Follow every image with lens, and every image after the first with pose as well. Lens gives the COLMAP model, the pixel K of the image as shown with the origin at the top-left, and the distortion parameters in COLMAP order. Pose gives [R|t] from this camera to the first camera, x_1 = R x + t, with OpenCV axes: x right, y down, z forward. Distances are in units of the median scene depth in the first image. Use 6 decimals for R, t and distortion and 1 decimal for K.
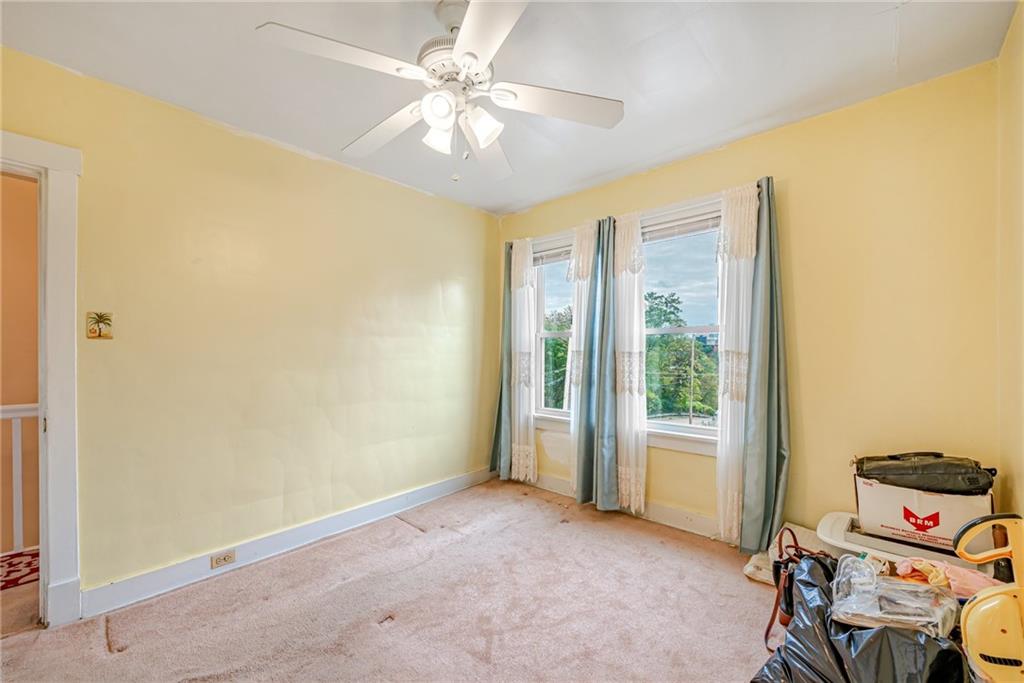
lens RADIAL K [[402.8, 0, 511.1], [0, 402.8, 365.9], [0, 0, 1]] dist [0.001342, 0.000032]
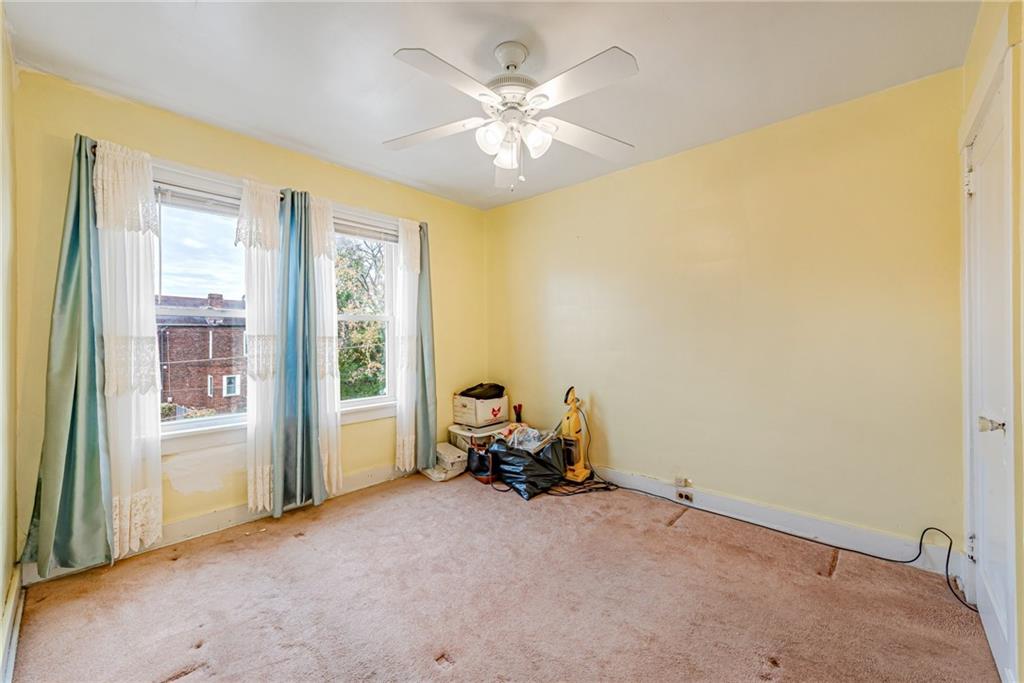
lens RADIAL K [[408.6, 0, 513.2], [0, 408.6, 344.0], [0, 0, 1]] dist [0.002740, -0.000255]
pose [[-0.018672, -0.026088, 0.999485, -0.734363], [0.026895, 0.999285, 0.026585, -0.030980], [-0.999464, 0.027378, -0.017957, 0.552555]]
